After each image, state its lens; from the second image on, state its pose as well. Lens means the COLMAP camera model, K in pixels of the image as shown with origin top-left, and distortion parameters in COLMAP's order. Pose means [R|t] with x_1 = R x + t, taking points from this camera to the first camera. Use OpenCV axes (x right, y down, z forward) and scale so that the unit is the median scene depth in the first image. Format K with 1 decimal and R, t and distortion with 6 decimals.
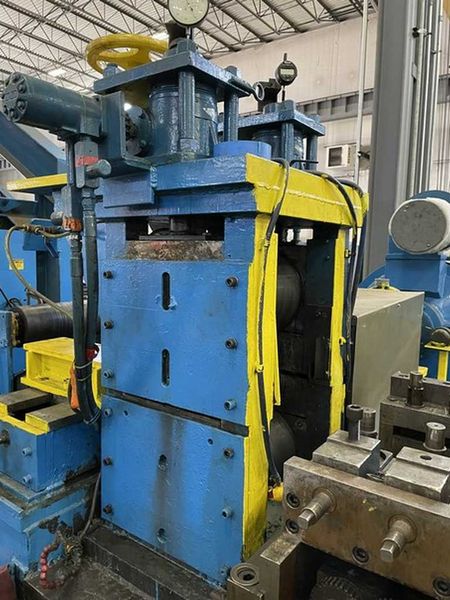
lens RADIAL K [[461.7, 0, 224.8], [0, 461.7, 300.9], [0, 0, 1]] dist [0.005234, -0.003178]
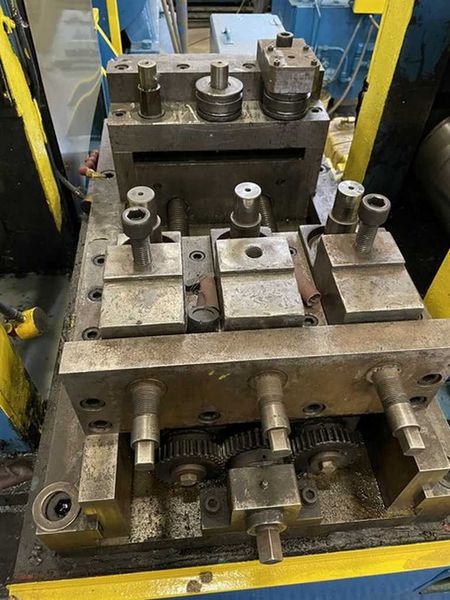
lens RADIAL K [[461.7, 0, 225.4], [0, 461.7, 297.3], [0, 0, 1]] dist [0.005234, -0.003178]
pose [[0.749988, -0.485831, 0.448872, 0.069821], [0.059235, 0.725221, 0.685963, -0.064610], [-0.658793, -0.487876, 0.572685, 0.568639]]
